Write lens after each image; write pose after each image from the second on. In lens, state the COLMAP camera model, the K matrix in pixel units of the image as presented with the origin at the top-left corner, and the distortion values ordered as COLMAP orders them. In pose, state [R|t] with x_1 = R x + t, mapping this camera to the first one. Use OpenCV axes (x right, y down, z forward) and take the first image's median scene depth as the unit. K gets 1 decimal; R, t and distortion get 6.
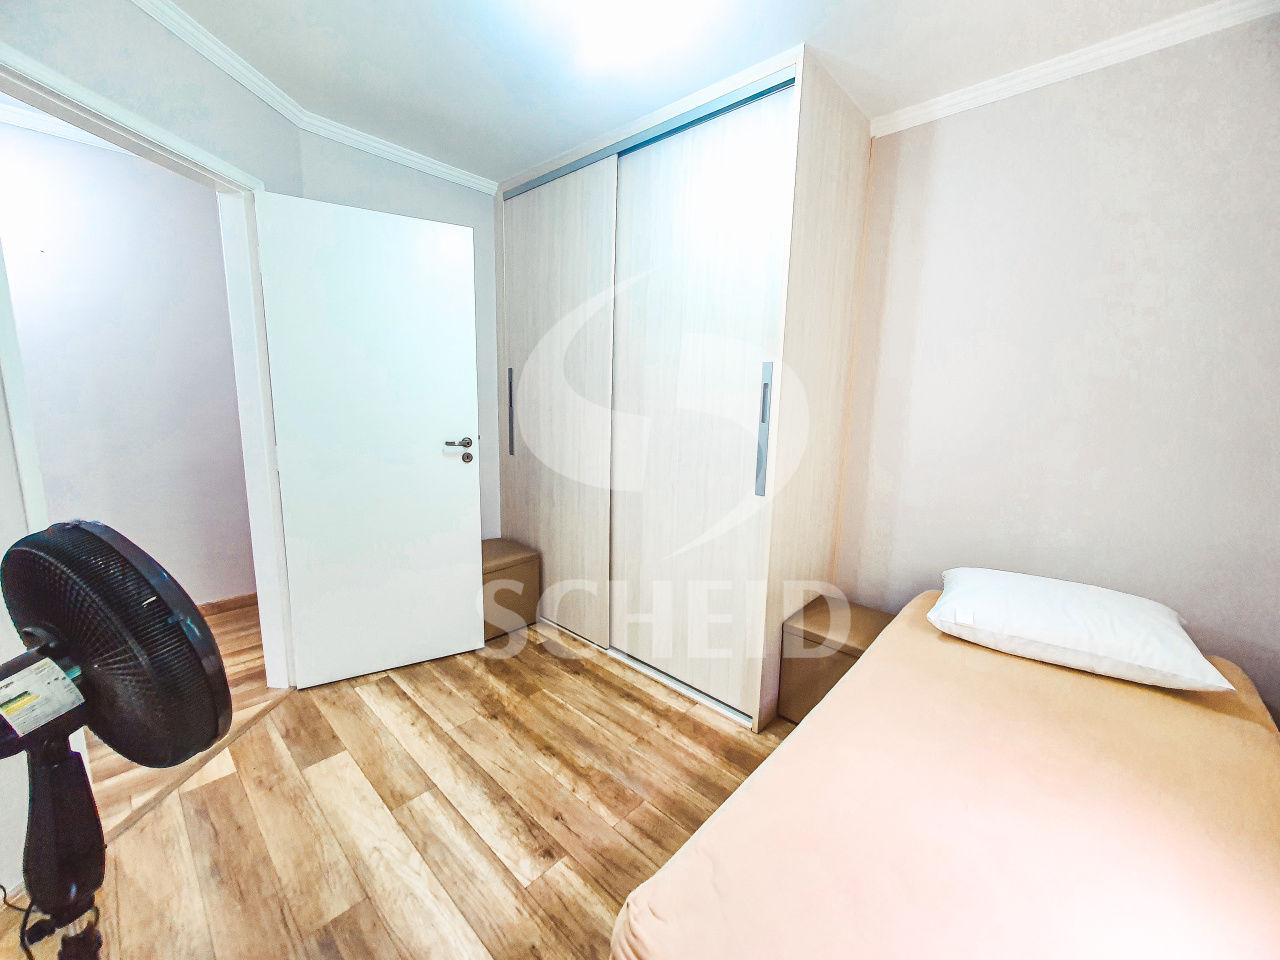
lens RADIAL K [[511.7, 0, 641.7], [0, 511.7, 469.0], [0, 0, 1]] dist [0.000651, -0.000536]
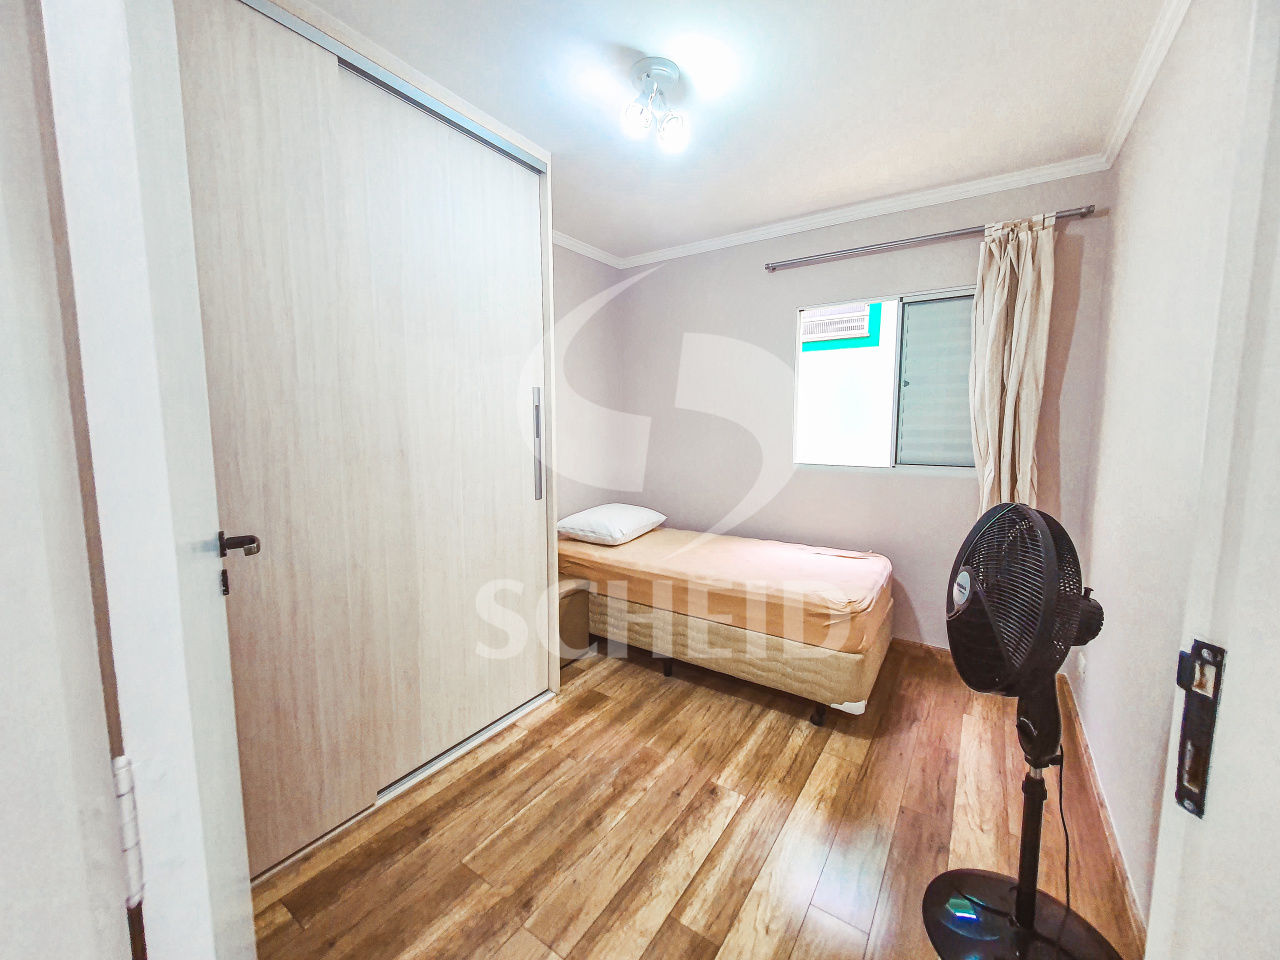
lens RADIAL K [[511.7, 0, 640.7], [0, 511.7, 473.0], [0, 0, 1]] dist [0.000651, -0.000536]
pose [[-0.149058, -0.121881, 0.981288, -1.045325], [0.150072, 0.978091, 0.144280, -0.155941], [-0.977374, 0.168770, -0.127501, 0.994189]]
